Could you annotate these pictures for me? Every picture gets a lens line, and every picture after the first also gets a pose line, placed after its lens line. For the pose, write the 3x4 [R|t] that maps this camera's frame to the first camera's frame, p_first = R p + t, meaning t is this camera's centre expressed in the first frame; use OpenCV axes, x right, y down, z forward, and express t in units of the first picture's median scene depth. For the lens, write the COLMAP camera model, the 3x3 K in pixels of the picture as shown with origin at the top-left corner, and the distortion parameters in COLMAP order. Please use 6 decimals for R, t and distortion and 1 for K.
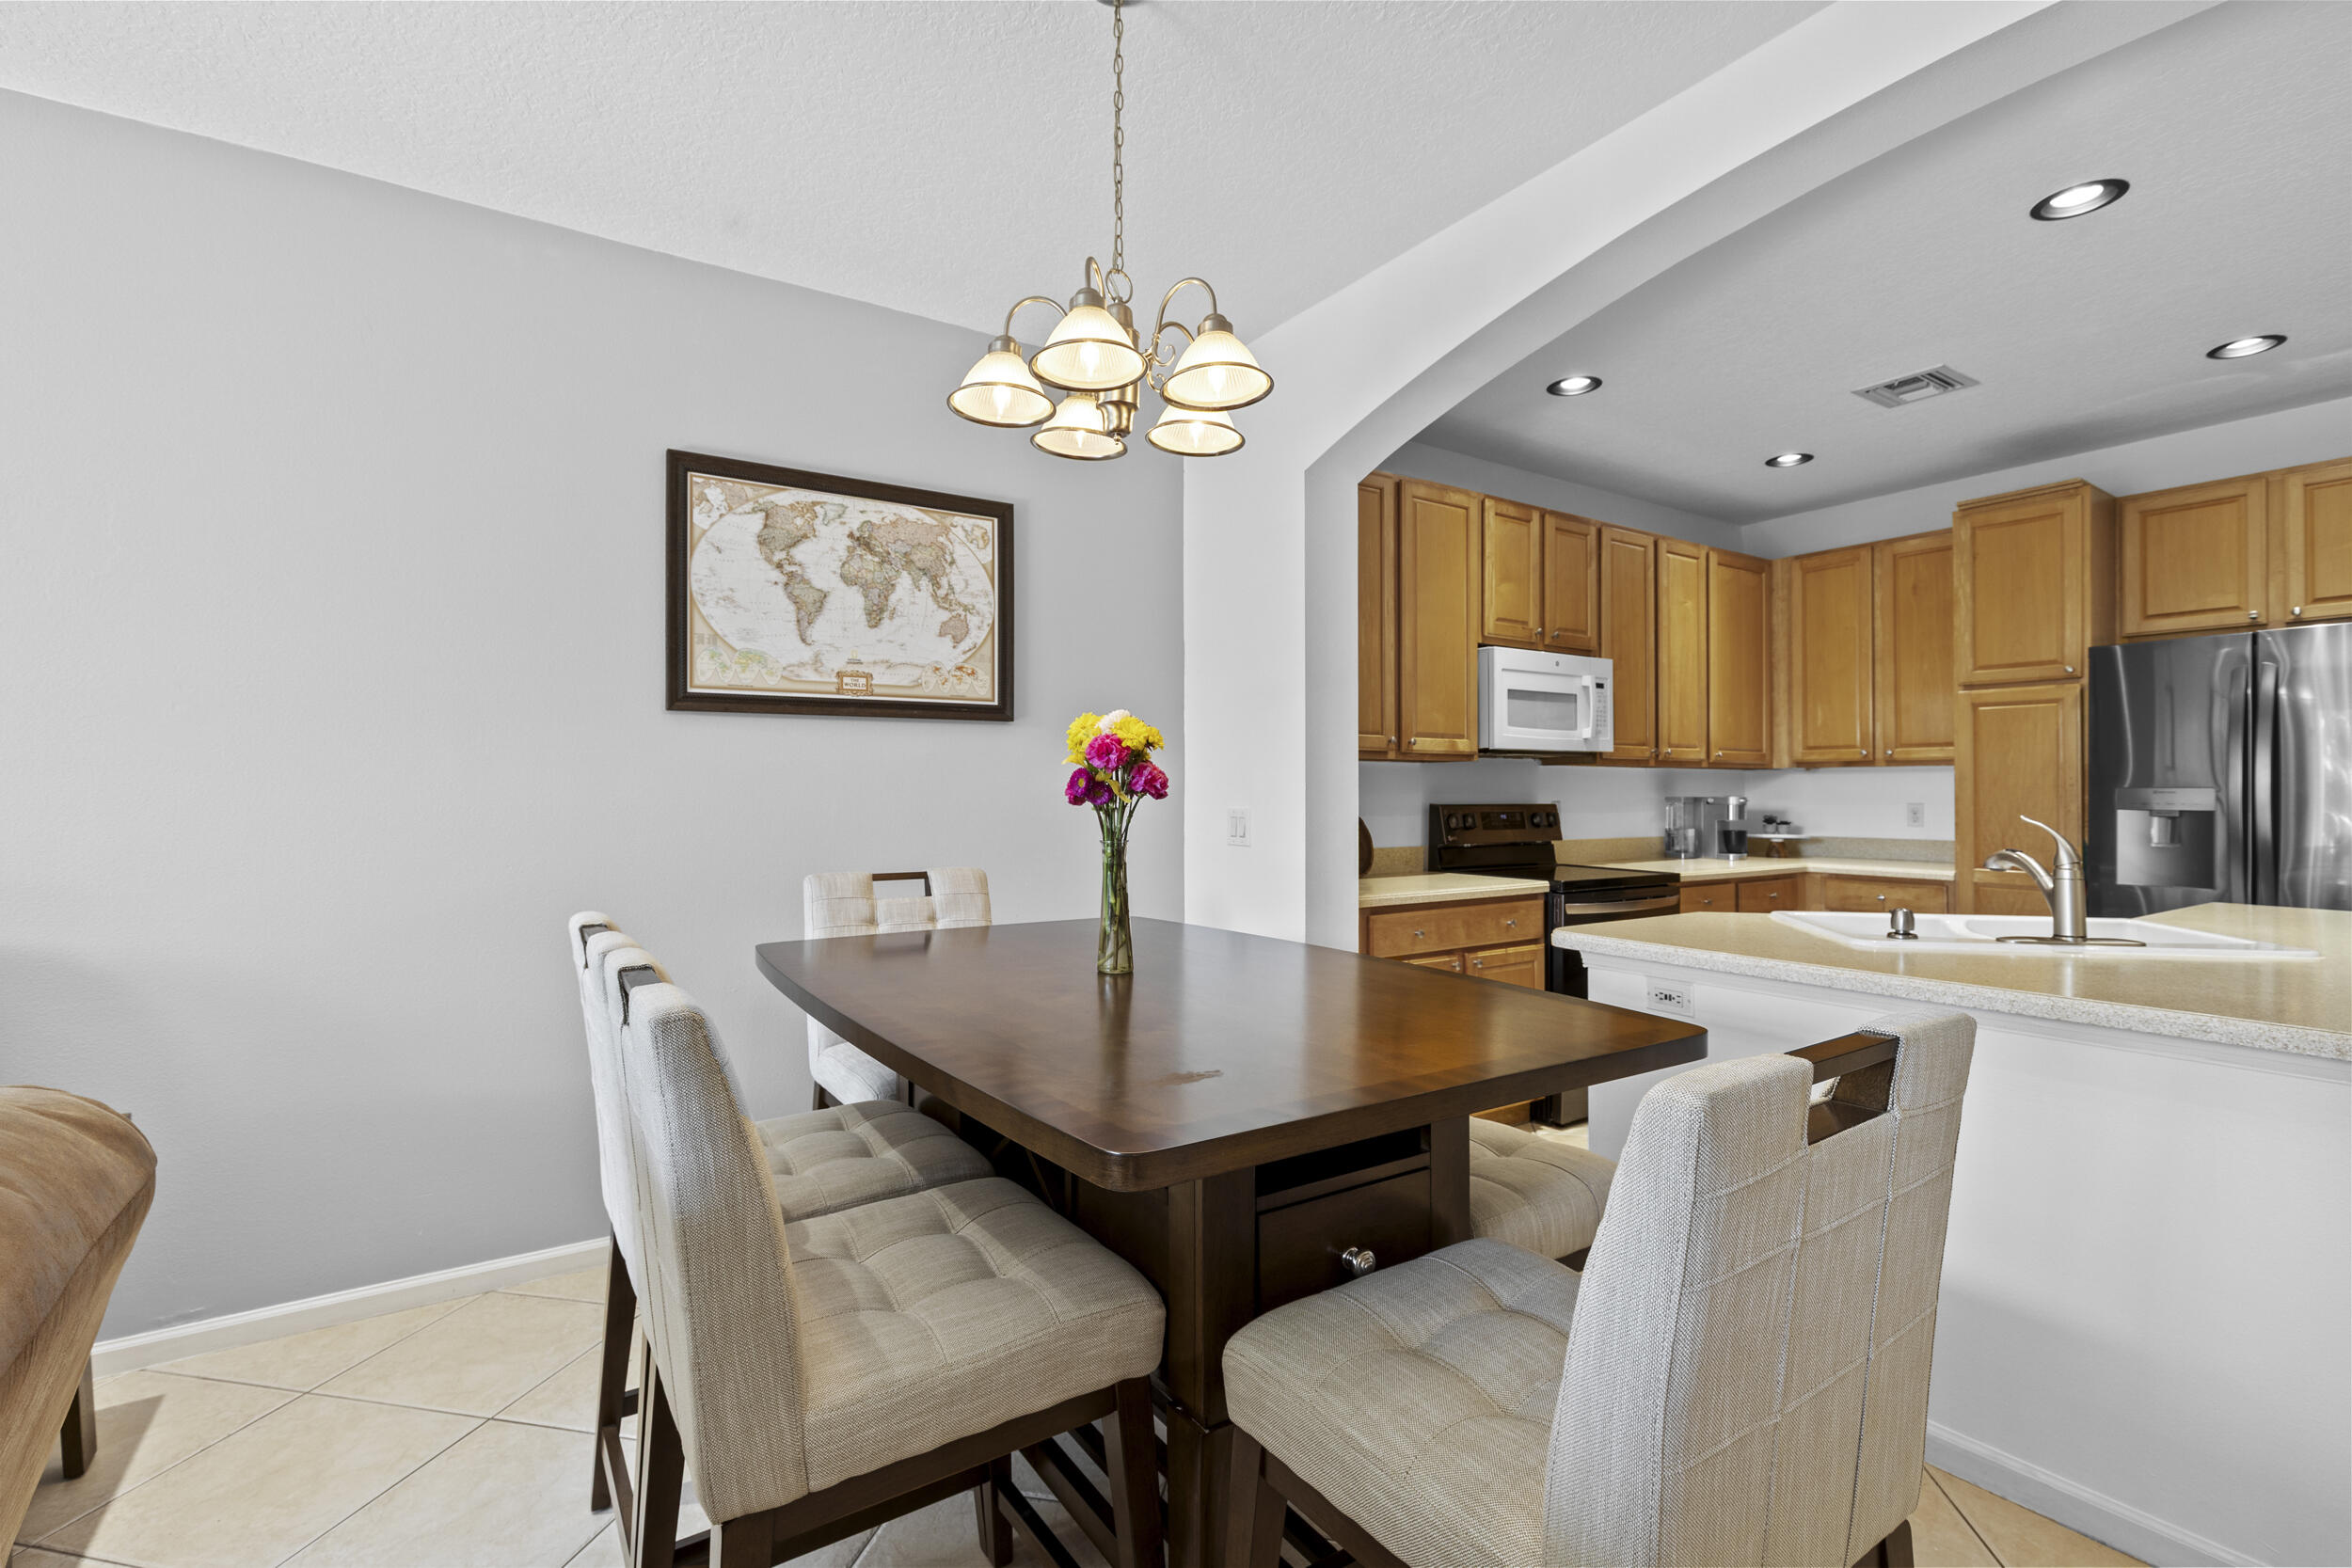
lens RADIAL K [[1054.7, 0, 1186.9], [0, 1054.7, 780.4], [0, 0, 1]] dist [0.002701, -0.001651]
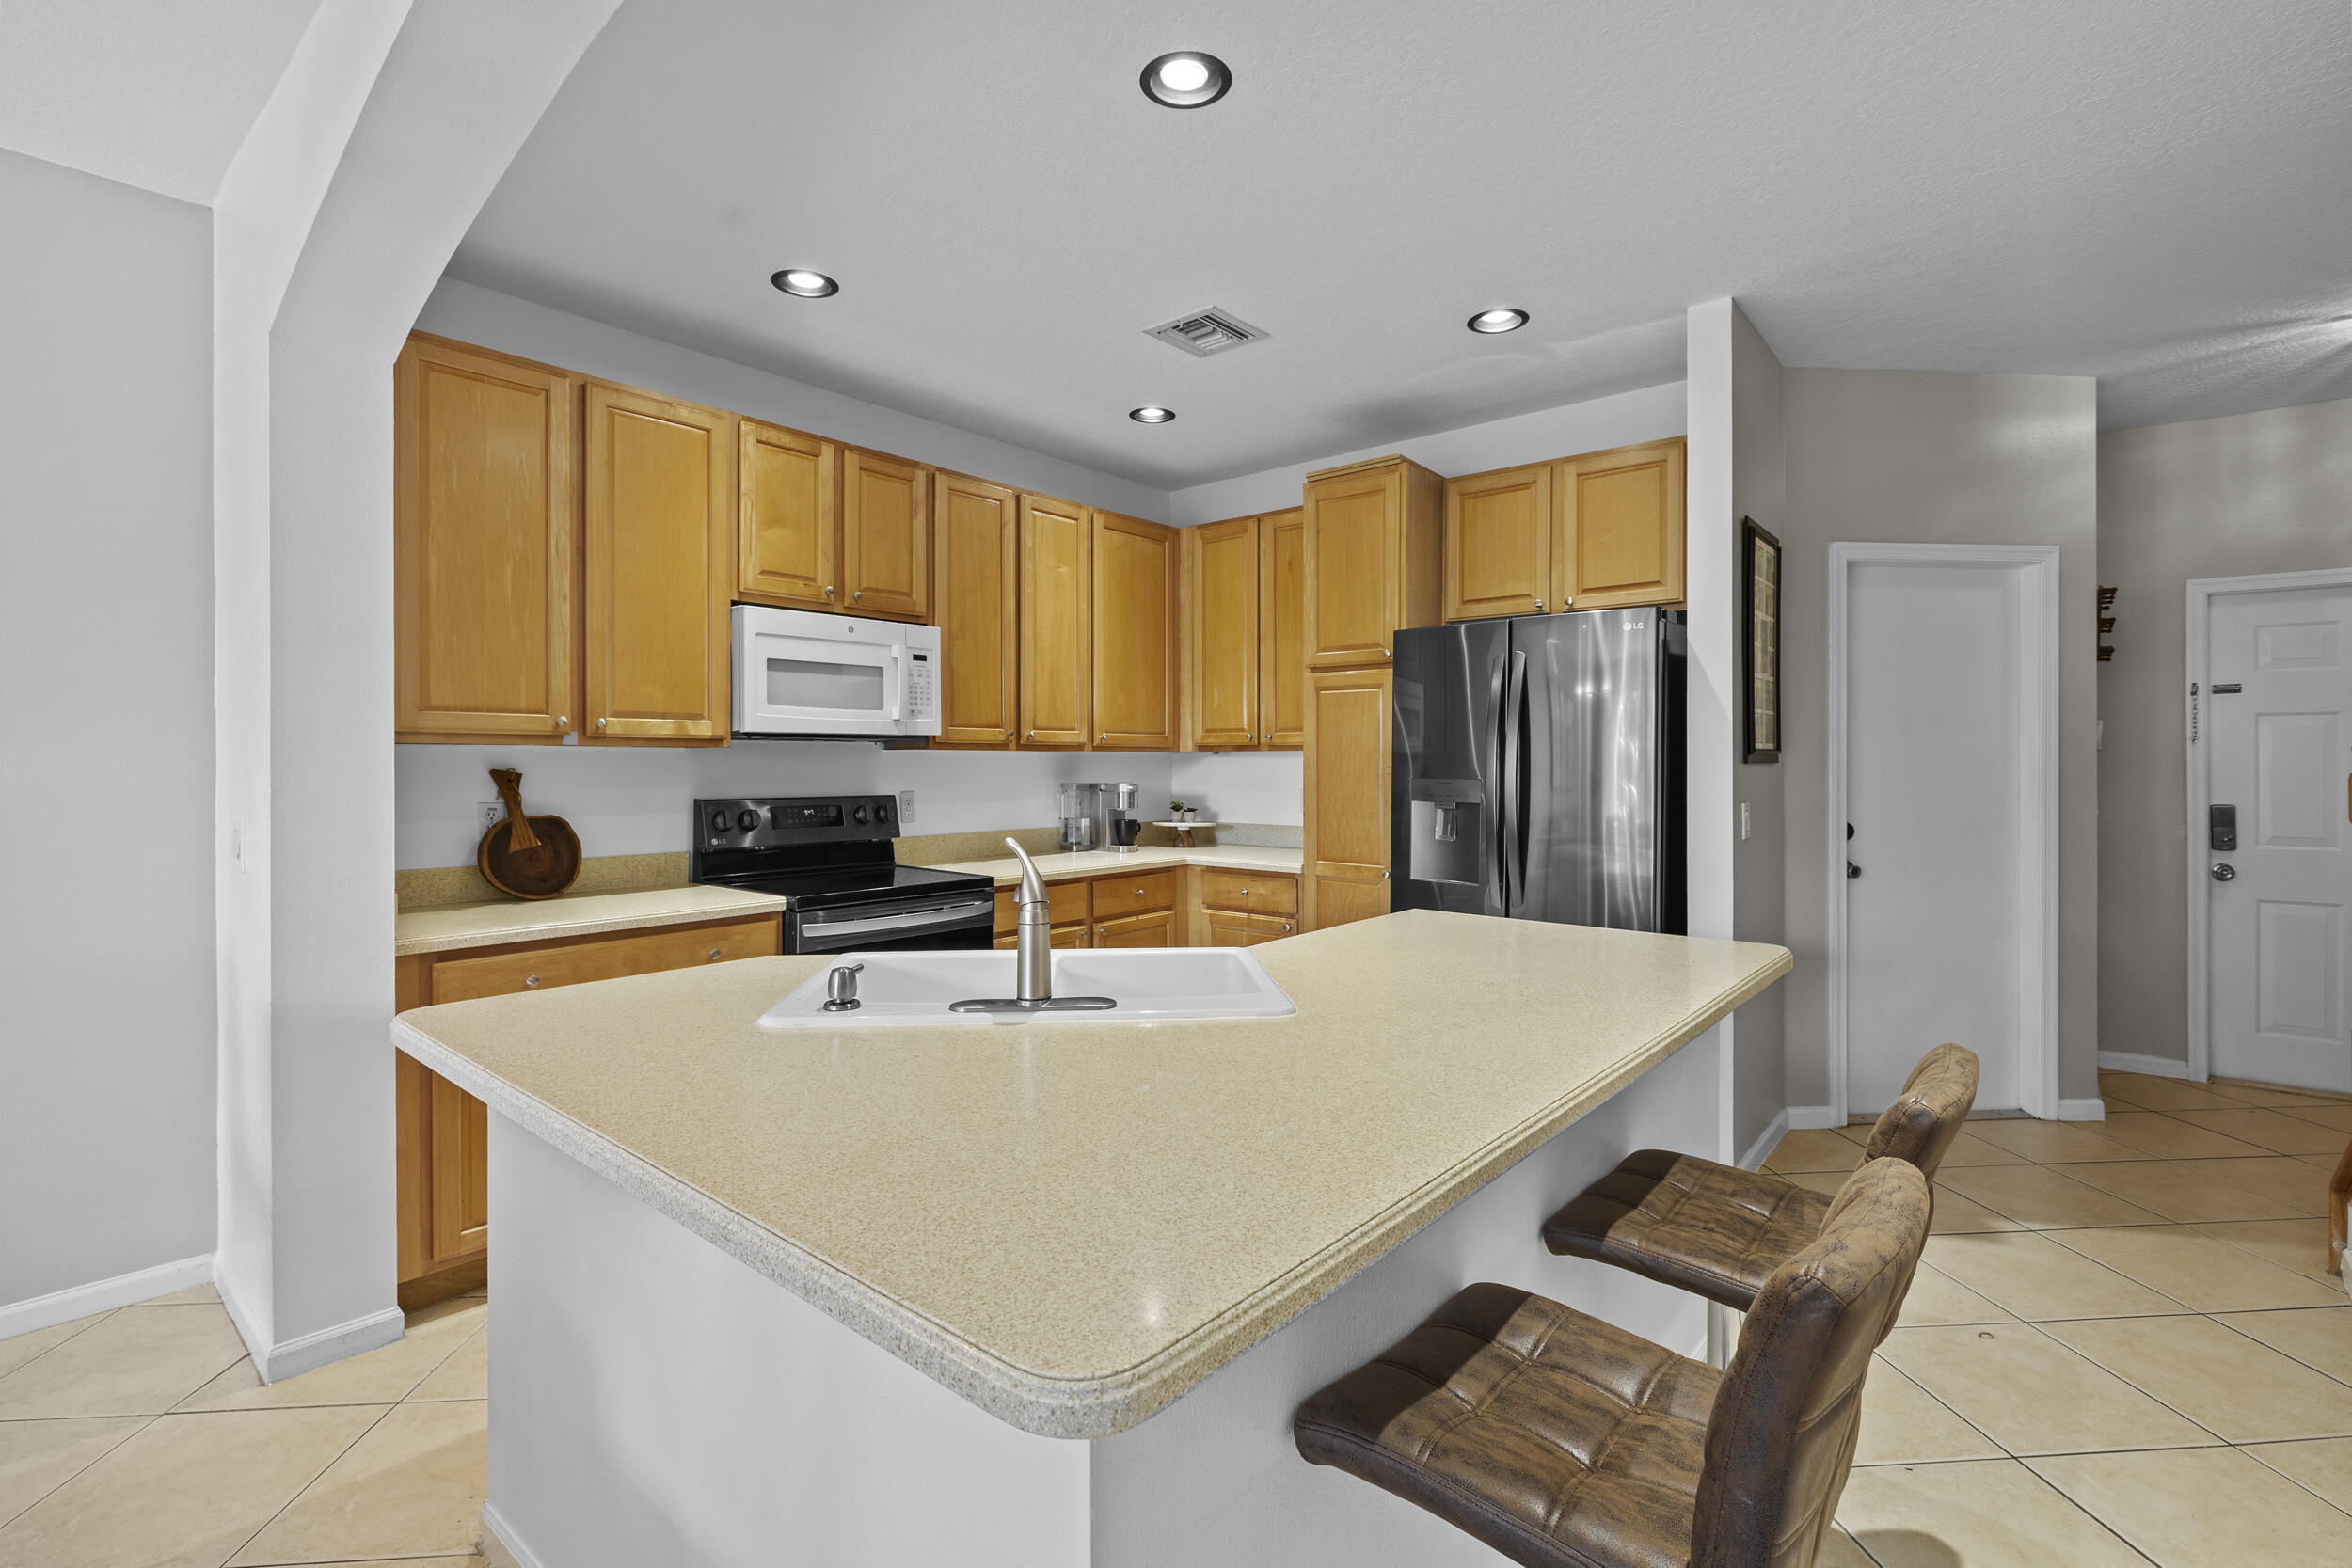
lens RADIAL K [[1054.7, 0, 1186.9], [0, 1054.7, 774.0], [0, 0, 1]] dist [0.002701, -0.001651]
pose [[0.959203, -0.004226, 0.282687, 0.407290], [-0.002103, 0.999754, 0.022084, -0.017061], [-0.282710, -0.021778, 0.958958, 0.134827]]
